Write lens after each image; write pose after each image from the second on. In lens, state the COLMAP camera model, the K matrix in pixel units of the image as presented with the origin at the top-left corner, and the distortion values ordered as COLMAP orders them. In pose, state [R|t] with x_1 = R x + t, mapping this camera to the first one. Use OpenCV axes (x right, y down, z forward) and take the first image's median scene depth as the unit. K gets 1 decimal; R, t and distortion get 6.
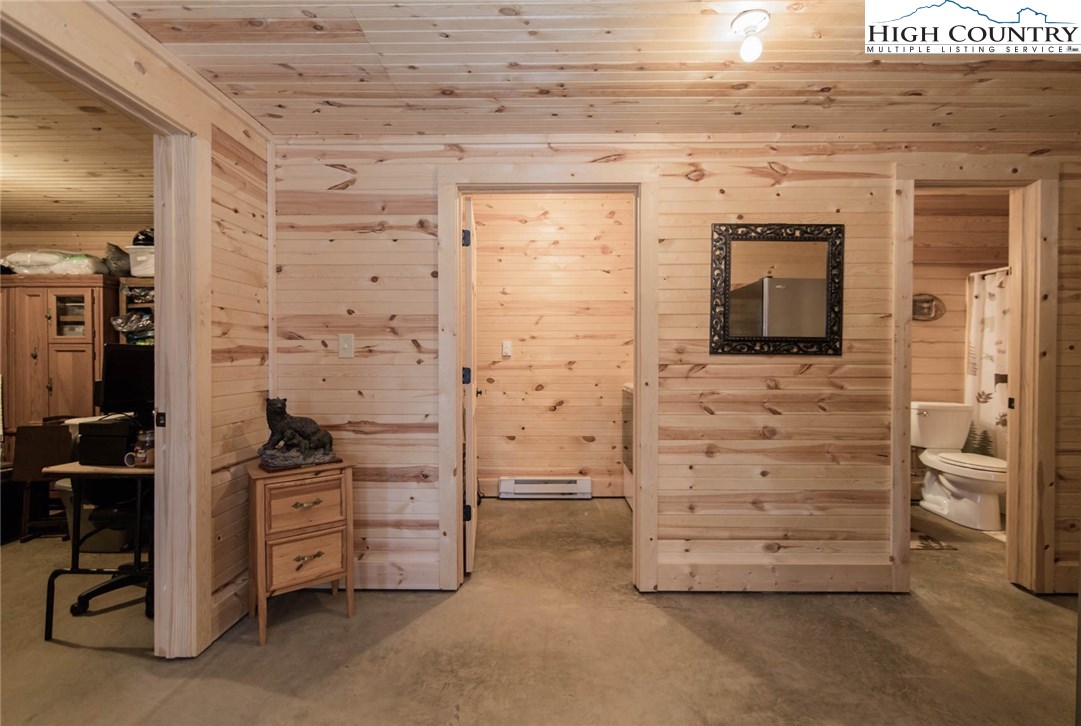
lens RADIAL K [[487.7, 0, 544.2], [0, 487.7, 371.1], [0, 0, 1]] dist [-0.000504, -0.000262]
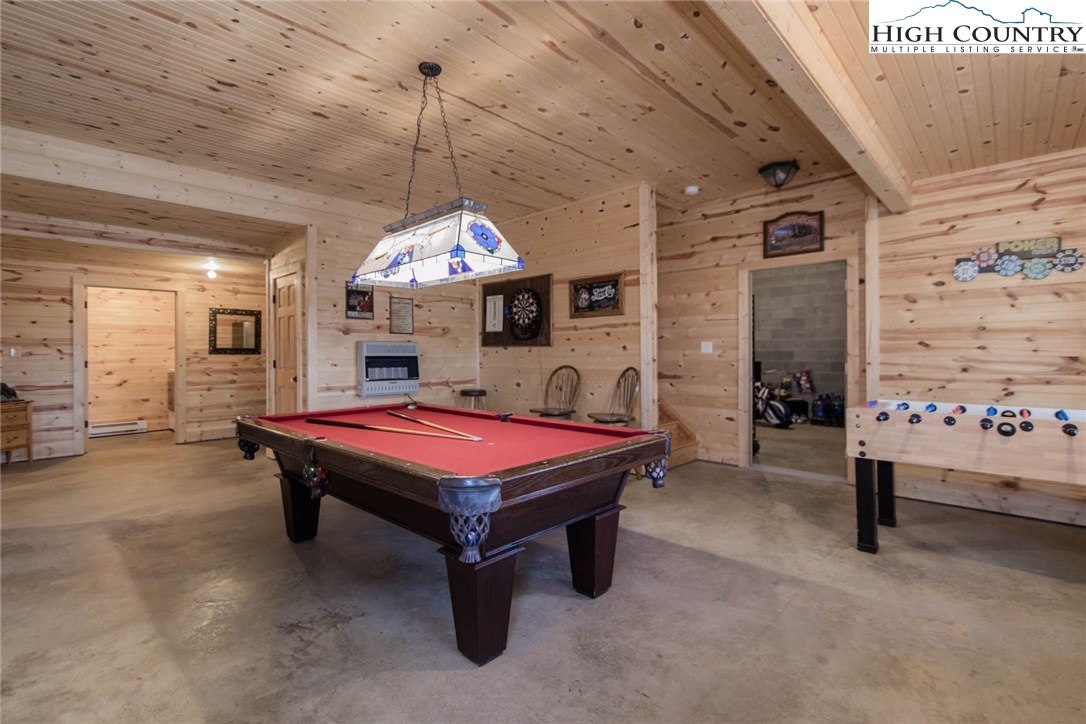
lens RADIAL K [[494.6, 0, 550.1], [0, 494.6, 347.5], [0, 0, 1]] dist [-0.001681, -0.000088]
pose [[0.673474, 0.002436, 0.739207, -0.427239], [0.029231, 0.999125, -0.029924, 0.067268], [-0.738633, 0.041761, 0.672813, -2.311469]]
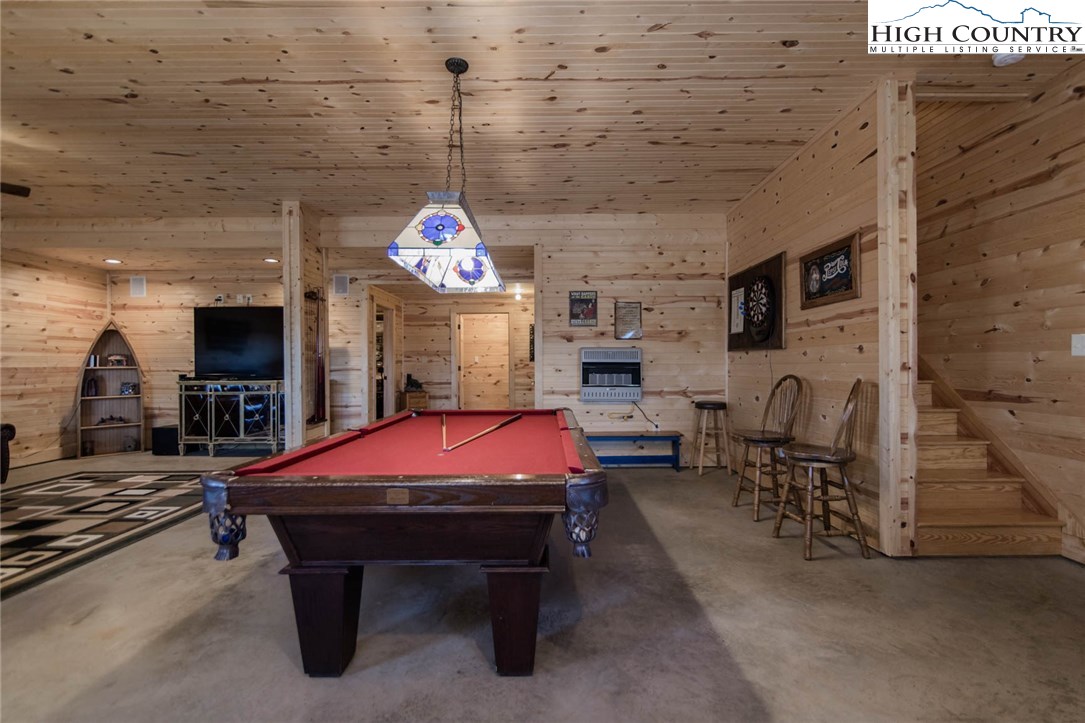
lens RADIAL K [[488.9, 0, 550.0], [0, 488.9, 364.7], [0, 0, 1]] dist [-0.001787, -0.000088]
pose [[0.999896, -0.006674, 0.012757, 0.435783], [0.007046, 0.999545, -0.029324, 0.090561], [-0.012555, 0.029410, 0.999489, -2.450840]]
